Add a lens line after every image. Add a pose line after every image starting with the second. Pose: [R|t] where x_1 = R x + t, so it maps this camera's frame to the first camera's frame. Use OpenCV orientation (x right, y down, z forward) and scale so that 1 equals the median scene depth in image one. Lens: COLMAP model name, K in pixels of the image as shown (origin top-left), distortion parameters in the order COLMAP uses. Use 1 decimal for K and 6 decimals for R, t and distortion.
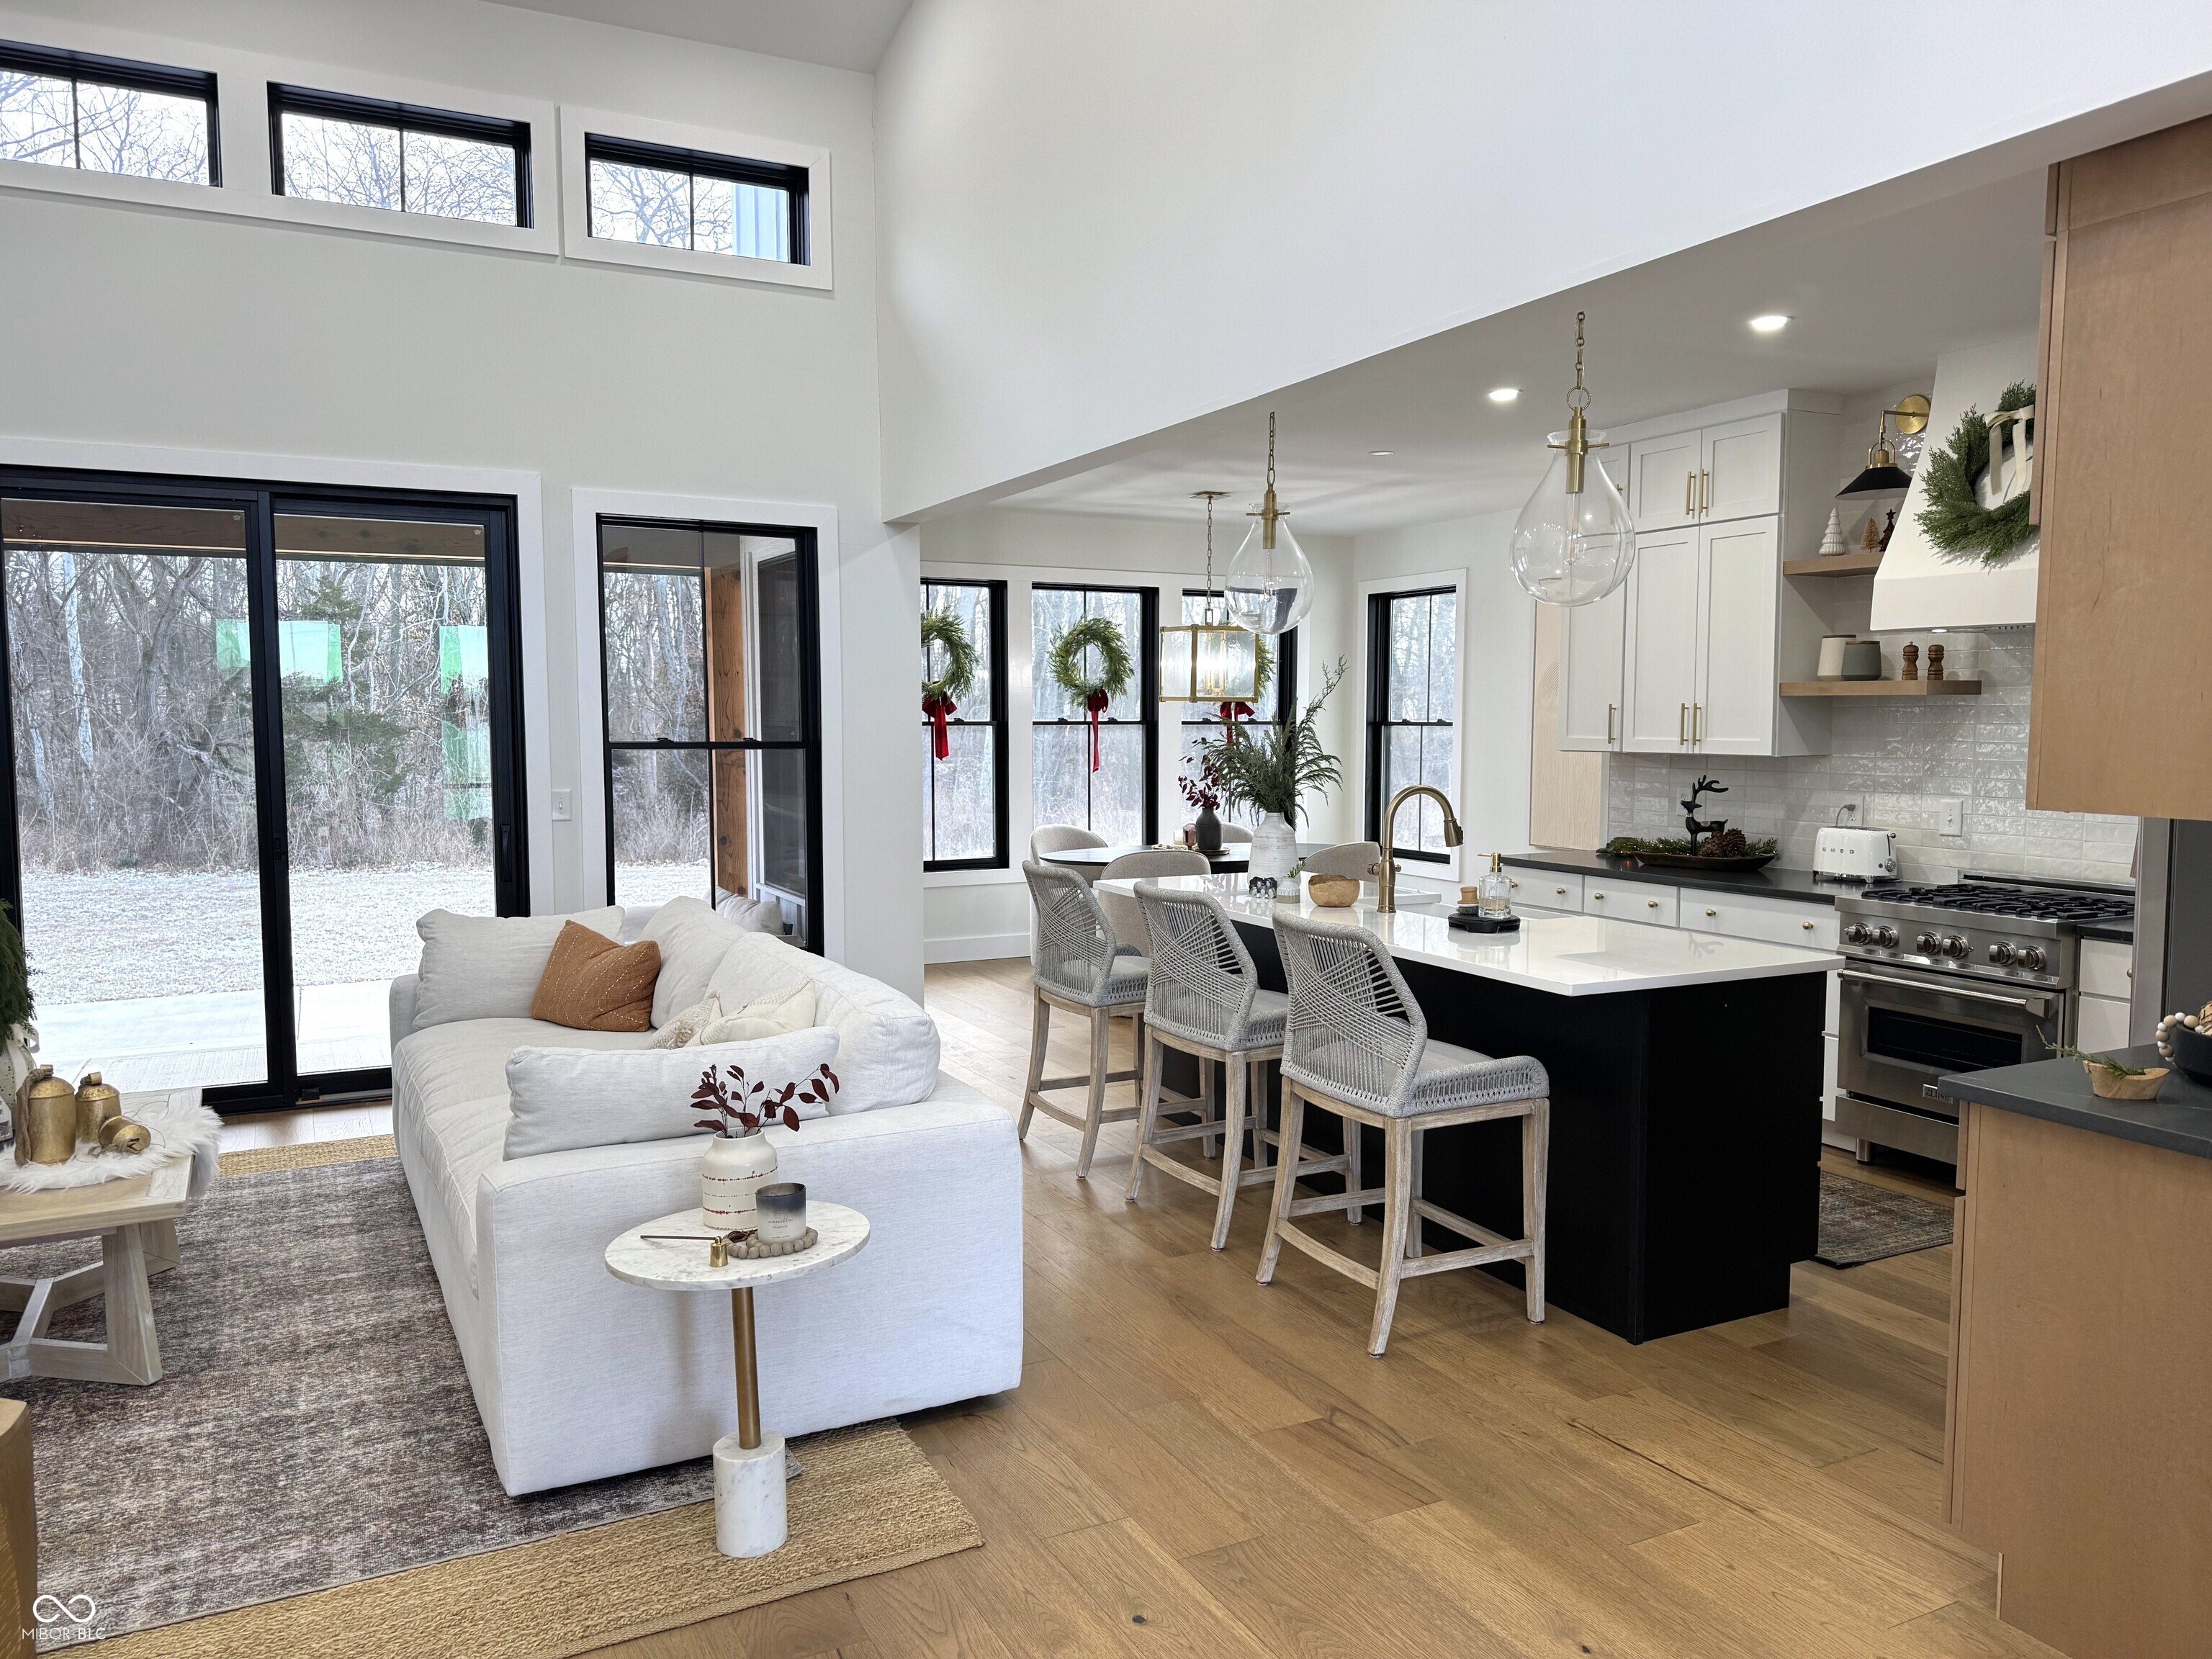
lens RADIAL K [[1576.8, 0, 1164.5], [0, 1576.8, 851.7], [0, 0, 1]] dist [0.070607, -0.079440]
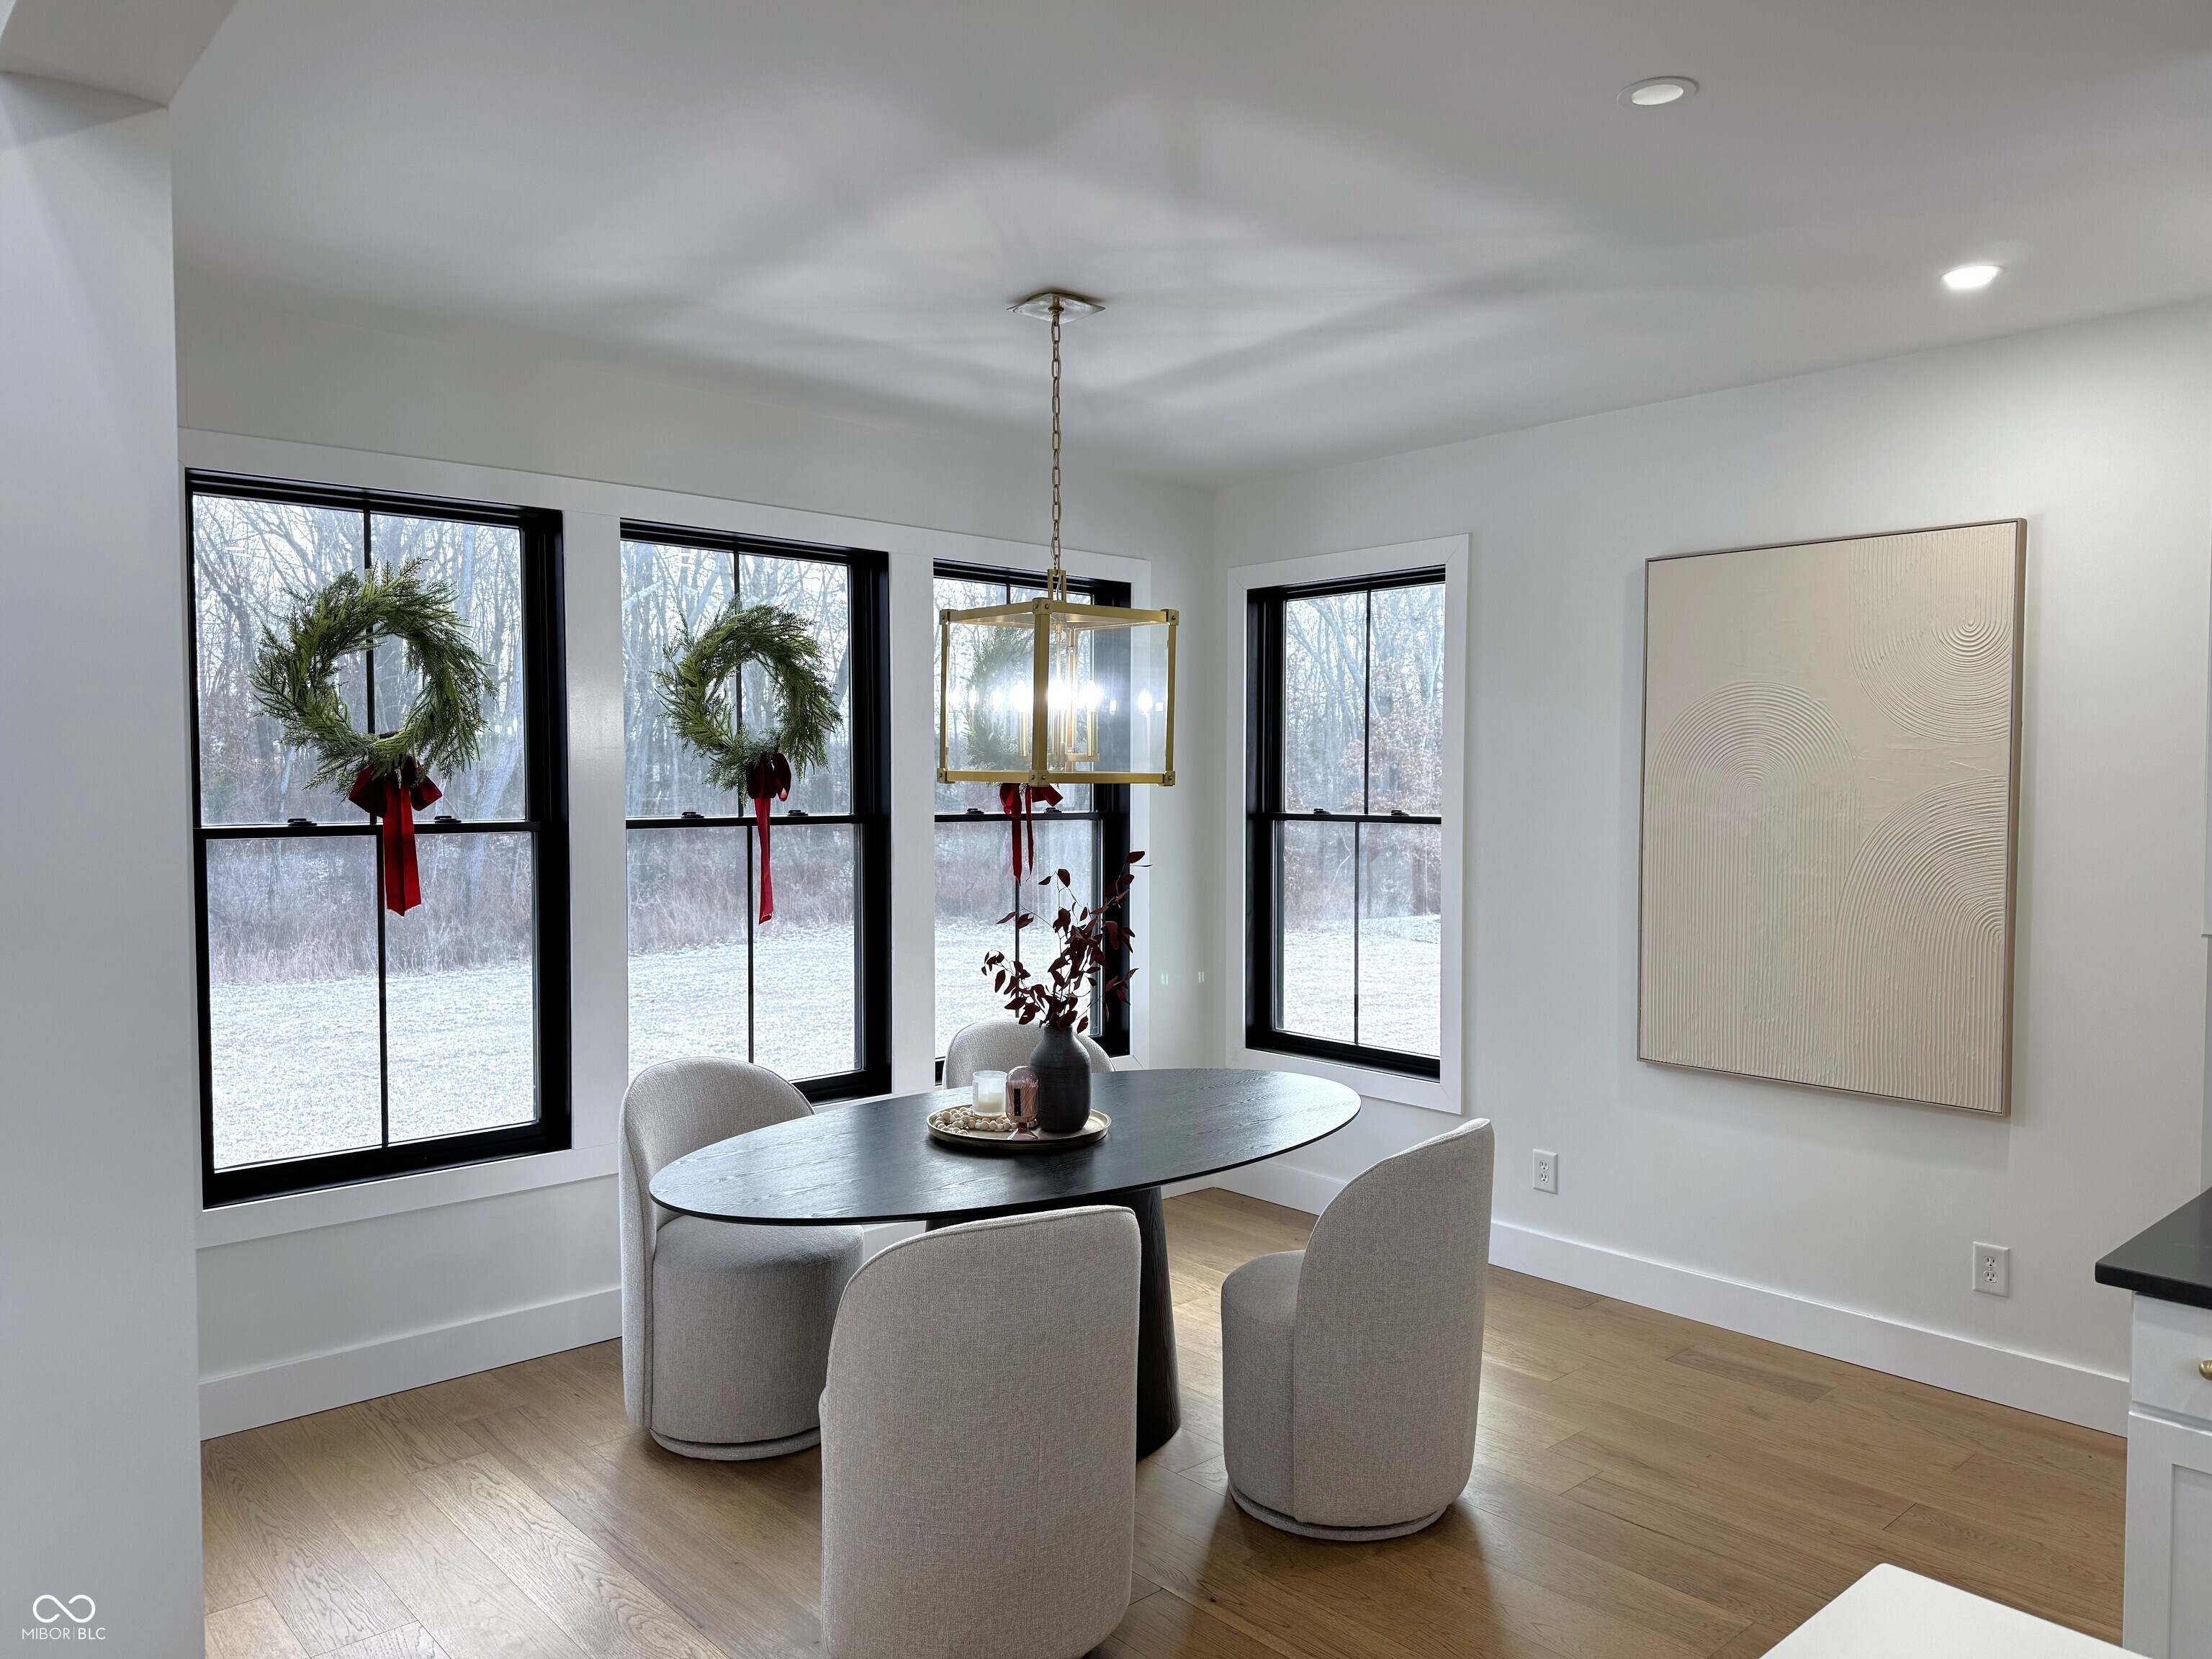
lens RADIAL K [[1576.8, 0, 1152.7], [0, 1576.8, 867.3], [0, 0, 1]] dist [0.070607, -0.079440]
pose [[0.971600, -0.011747, 0.236337, -0.042672], [0.019295, 0.999374, -0.029647, -0.051054], [-0.235841, 0.033365, 0.971219, 0.500091]]
